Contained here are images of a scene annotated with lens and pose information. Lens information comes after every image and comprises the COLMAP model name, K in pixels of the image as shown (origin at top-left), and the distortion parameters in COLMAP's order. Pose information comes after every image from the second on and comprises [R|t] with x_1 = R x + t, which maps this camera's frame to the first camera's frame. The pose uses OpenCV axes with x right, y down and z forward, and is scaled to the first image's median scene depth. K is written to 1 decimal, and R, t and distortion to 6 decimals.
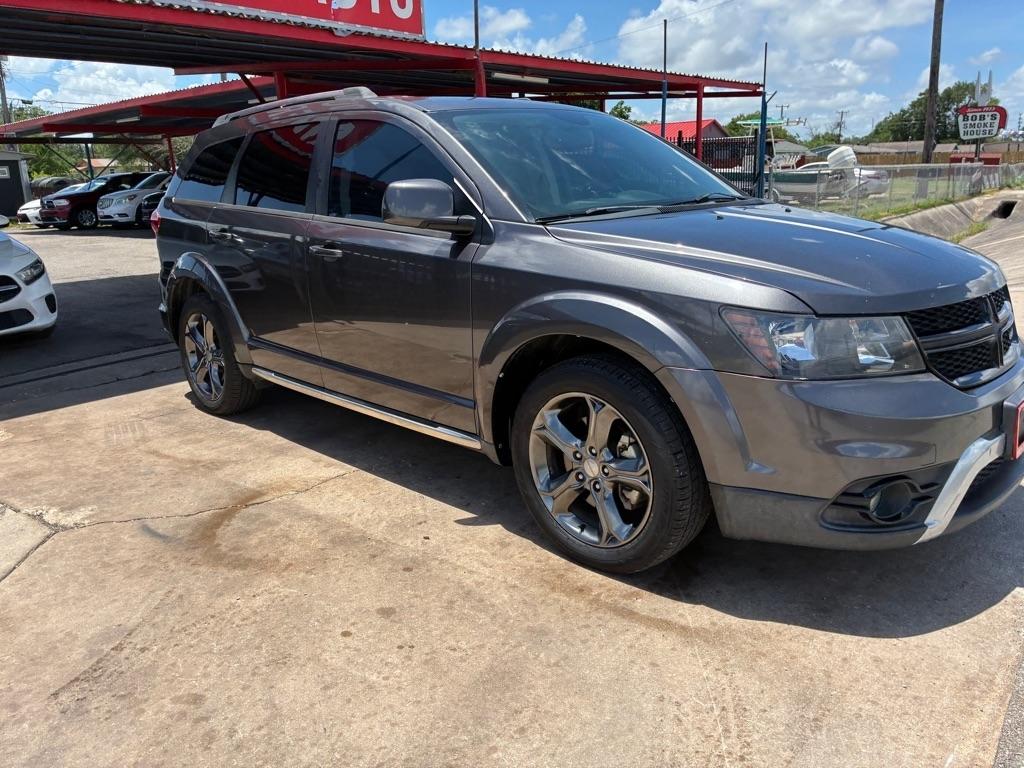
lens RADIAL K [[790.0, 0, 507.5], [0, 790.0, 373.7], [0, 0, 1]] dist [0.051956, -0.072330]
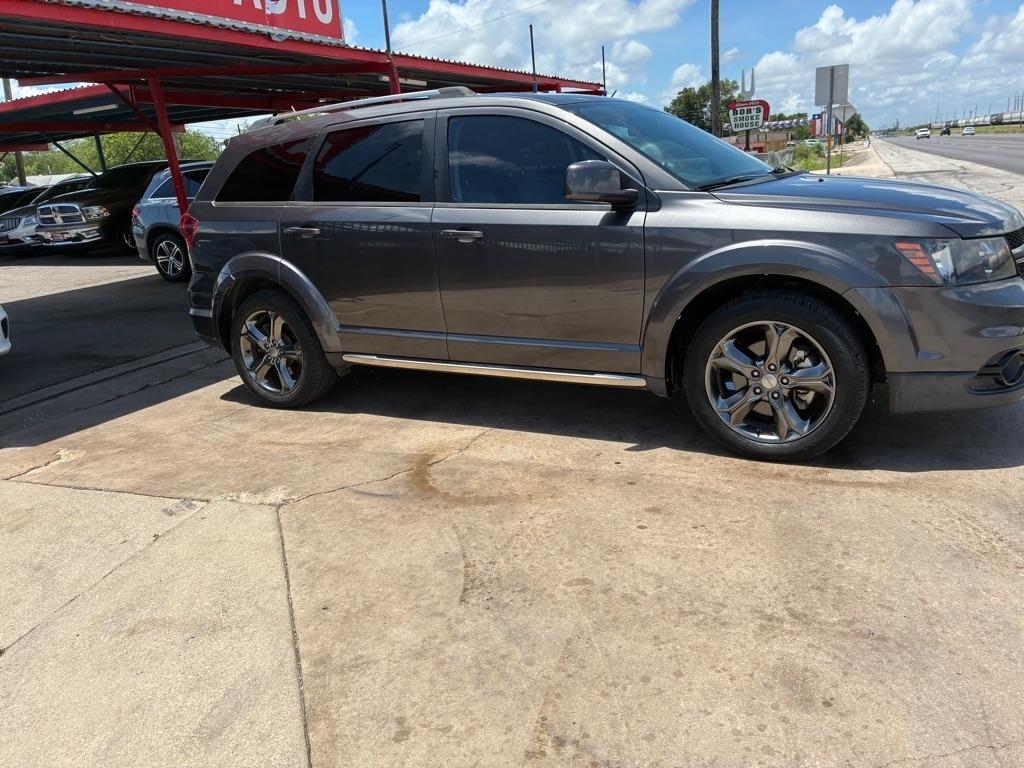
lens RADIAL K [[794.5, 0, 506.0], [0, 794.5, 376.8], [0, 0, 1]] dist [0.049275, -0.075171]
pose [[0.965245, -0.105569, 0.239077, -0.530233], [0.106269, 0.994287, 0.009999, 0.048563], [-0.238767, 0.015755, 0.970949, -0.116757]]
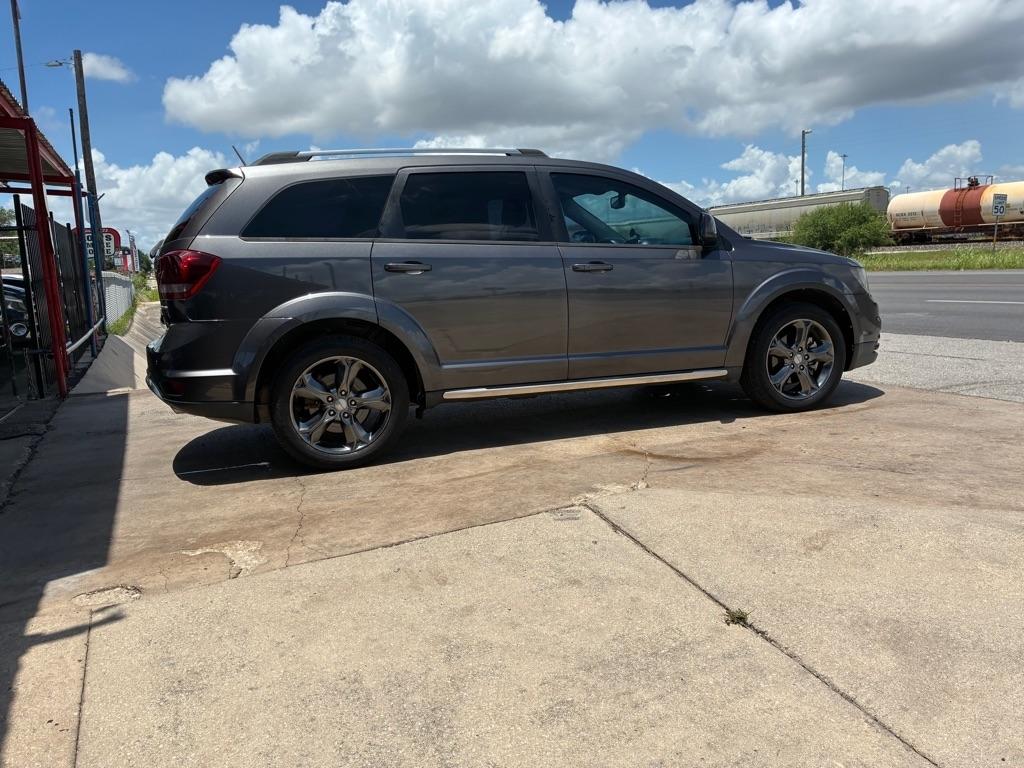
lens RADIAL K [[796.2, 0, 522.8], [0, 796.2, 388.4], [0, 0, 1]] dist [0.051757, -0.080741]
pose [[0.429870, -0.122524, 0.894539, -1.733958], [0.244654, 0.969491, 0.015222, -0.005515], [-0.869112, 0.212309, 0.446731, 0.639657]]
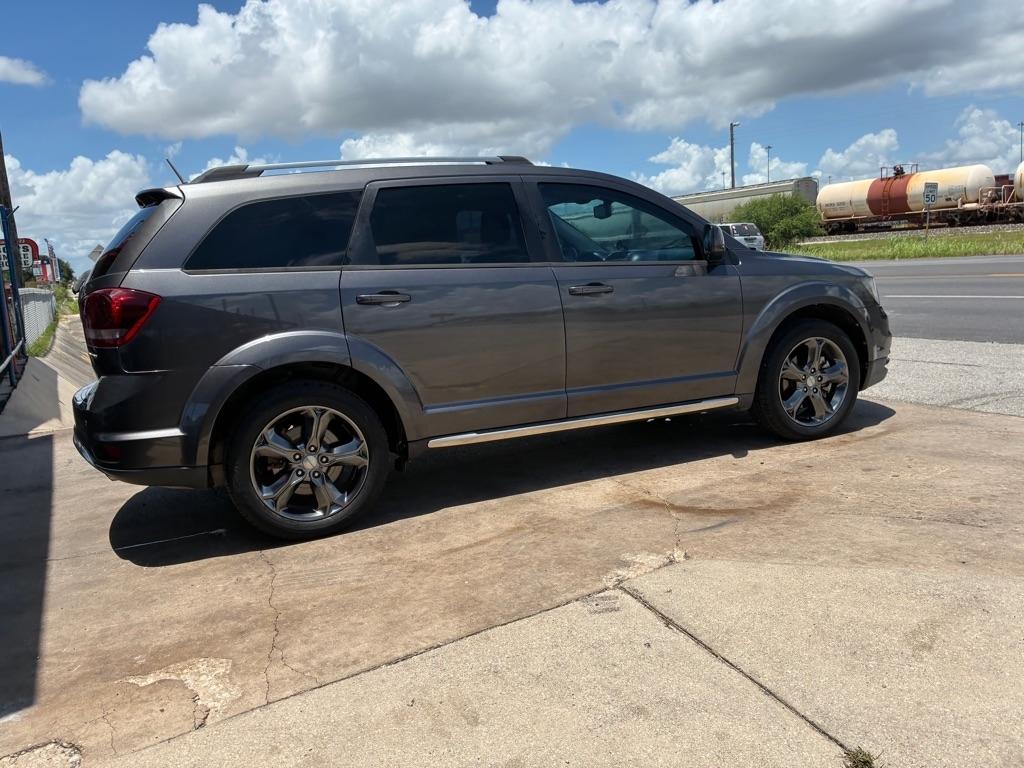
lens RADIAL K [[795.1, 0, 504.1], [0, 795.1, 387.4], [0, 0, 1]] dist [0.050203, -0.077570]
pose [[0.374523, -0.139887, 0.916605, -1.584923], [0.277371, 0.960189, 0.033205, -0.104400], [-0.884758, 0.241804, 0.398414, 0.795163]]
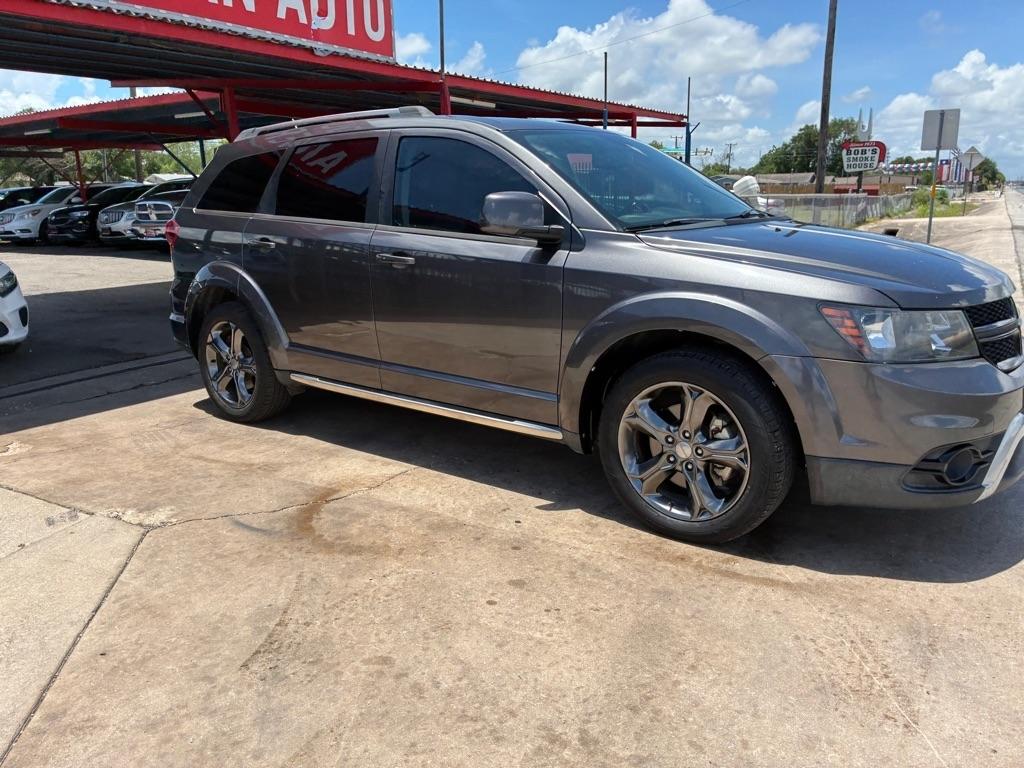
lens RADIAL K [[791.8, 0, 508.6], [0, 791.8, 373.2], [0, 0, 1]] dist [0.046478, -0.069777]
pose [[0.992136, -0.009372, 0.124815, -0.245591], [0.012951, 0.999527, -0.027891, 0.034268], [-0.124495, 0.029289, 0.991788, -0.074332]]
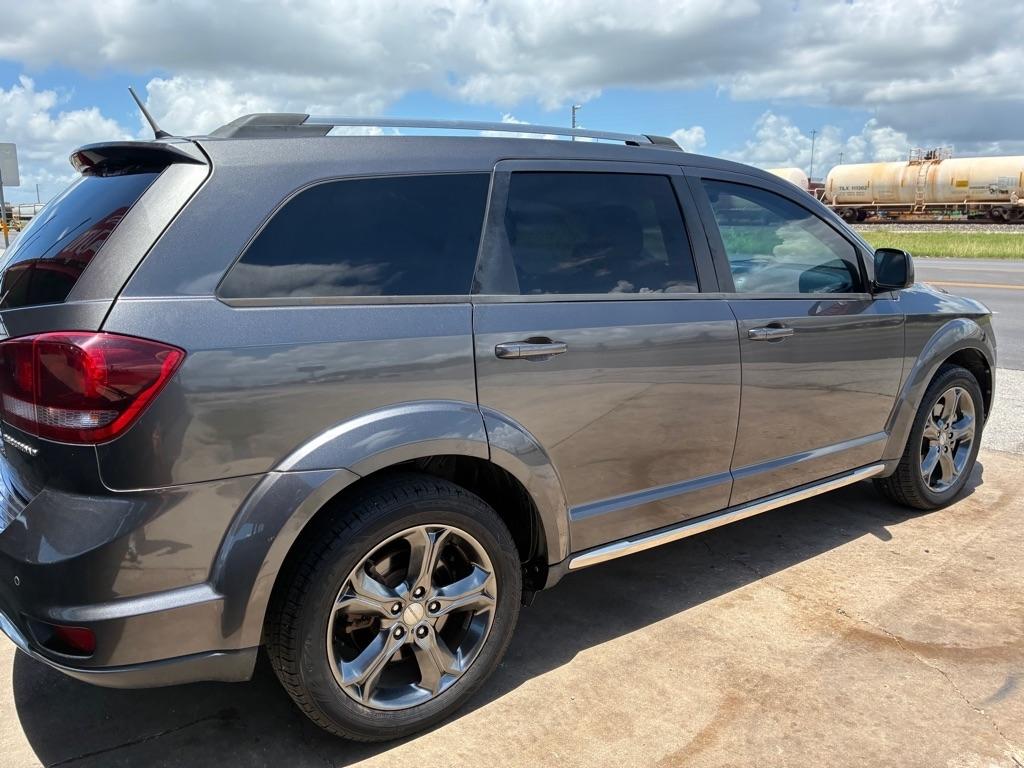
lens RADIAL K [[789.3, 0, 527.3], [0, 789.3, 384.0], [0, 0, 1]] dist [0.047315, -0.064754]
pose [[0.140720, -0.166478, 0.975952, -1.267980], [0.237834, 0.962580, 0.129904, -0.315338], [-0.961058, 0.213835, 0.175049, 1.294326]]
